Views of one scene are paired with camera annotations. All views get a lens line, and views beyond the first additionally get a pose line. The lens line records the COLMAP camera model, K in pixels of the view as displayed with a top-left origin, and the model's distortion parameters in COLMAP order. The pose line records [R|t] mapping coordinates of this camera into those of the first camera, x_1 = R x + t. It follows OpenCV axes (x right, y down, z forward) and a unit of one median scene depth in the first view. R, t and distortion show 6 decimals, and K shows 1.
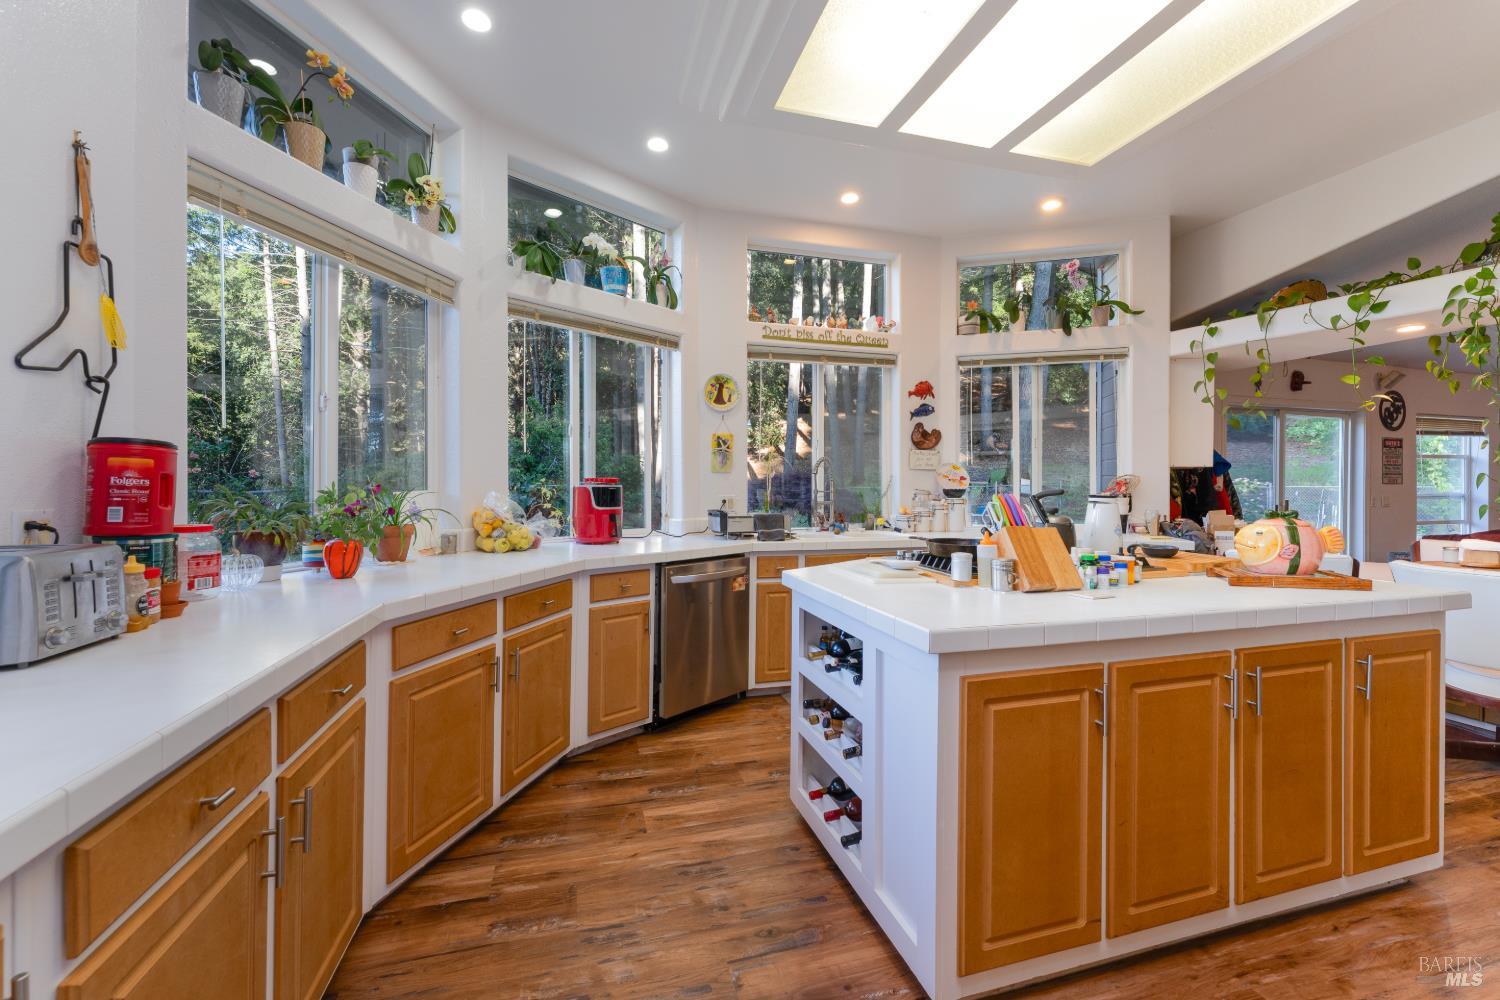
lens RADIAL K [[613.2, 0, 751.5], [0, 613.2, 493.8], [0, 0, 1]] dist [-0.000662, -0.000851]
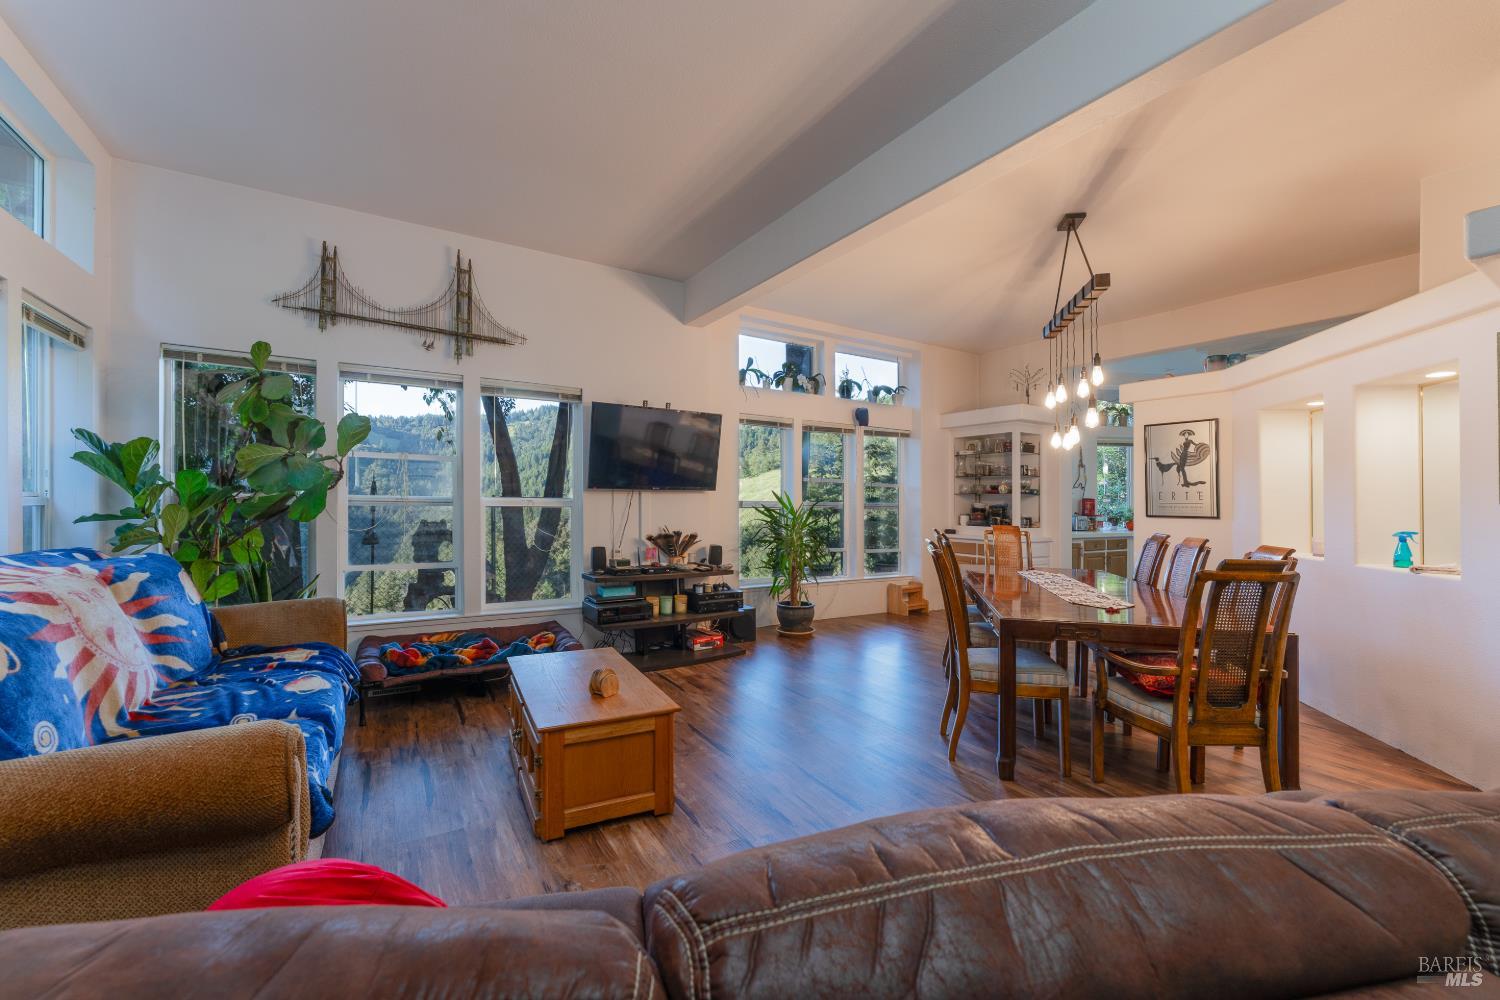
lens RADIAL K [[613.2, 0, 747.4], [0, 613.2, 504.3], [0, 0, 1]] dist [-0.000662, -0.000851]
pose [[0.257503, -0.004081, -0.966269, 3.728759], [-0.003784, 0.999979, -0.005232, 0.013225], [0.966270, 0.005003, 0.257482, -3.574660]]
